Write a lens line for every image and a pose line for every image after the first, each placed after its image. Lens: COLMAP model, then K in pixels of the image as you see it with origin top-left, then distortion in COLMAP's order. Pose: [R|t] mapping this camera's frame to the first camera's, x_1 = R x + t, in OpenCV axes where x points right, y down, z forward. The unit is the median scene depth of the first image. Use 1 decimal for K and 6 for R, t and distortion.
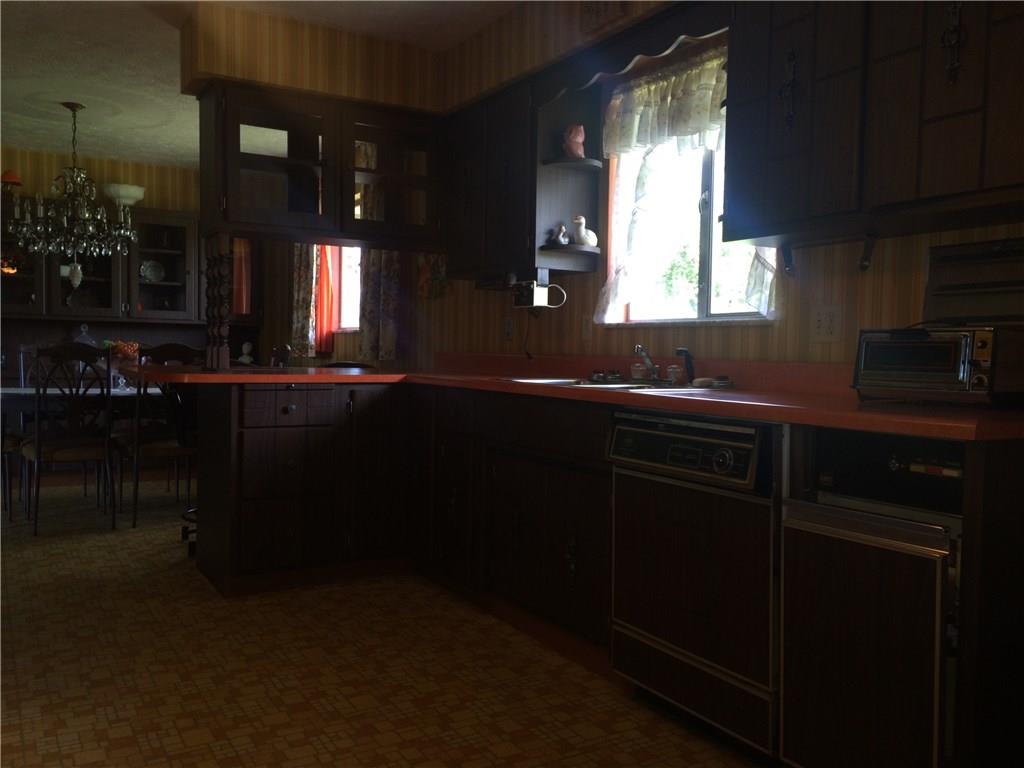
lens RADIAL K [[874.5, 0, 512.0], [0, 874.5, 384.0], [0, 0, 1]] dist [0.083615, -0.121750]
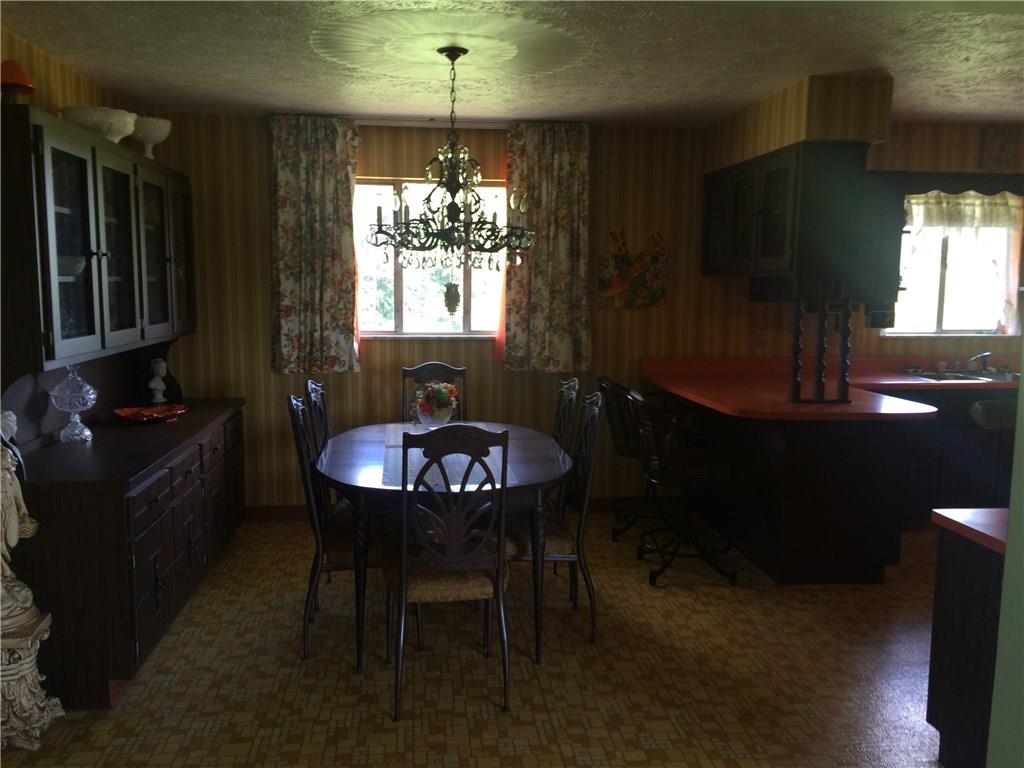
lens RADIAL K [[874.5, 0, 512.0], [0, 874.5, 384.0], [0, 0, 1]] dist [0.083615, -0.121750]
pose [[0.419457, -0.122913, 0.899415, -2.420563], [0.041260, 0.992349, 0.116370, -0.295473], [-0.906837, -0.011703, 0.421319, 1.416596]]
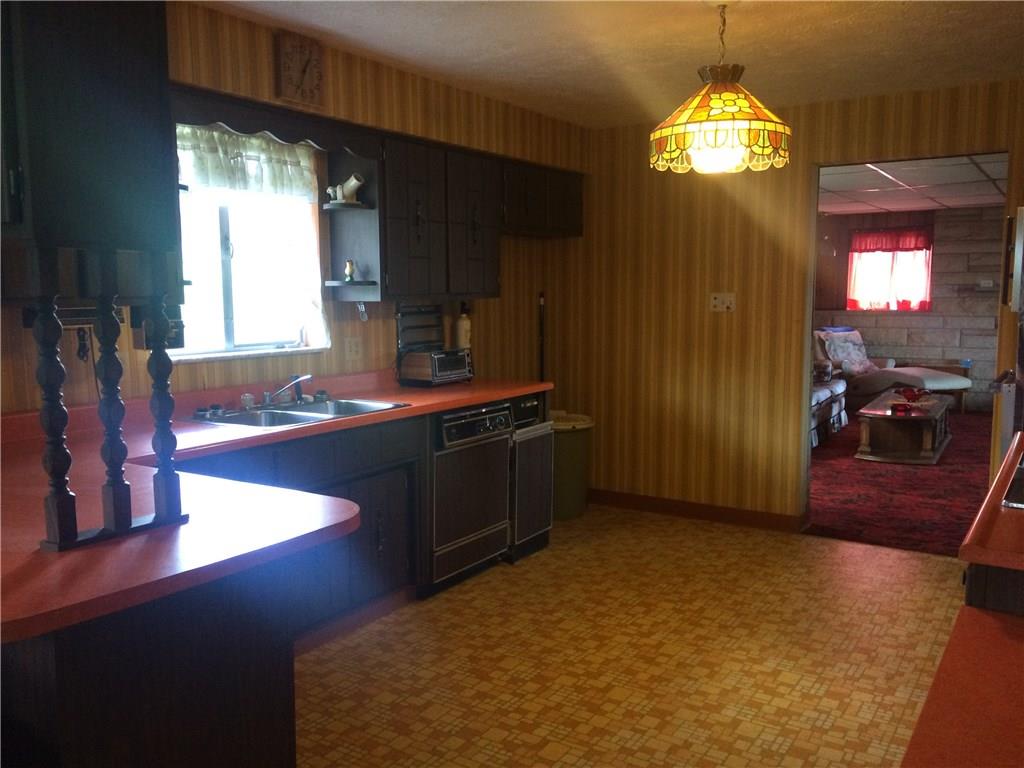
lens RADIAL K [[874.5, 0, 512.0], [0, 874.5, 384.0], [0, 0, 1]] dist [0.083615, -0.121750]
pose [[-0.442256, -0.115351, 0.889440, -1.371540], [0.032214, 0.989012, 0.144282, -0.256953], [-0.896310, 0.092462, -0.433681, 1.625315]]
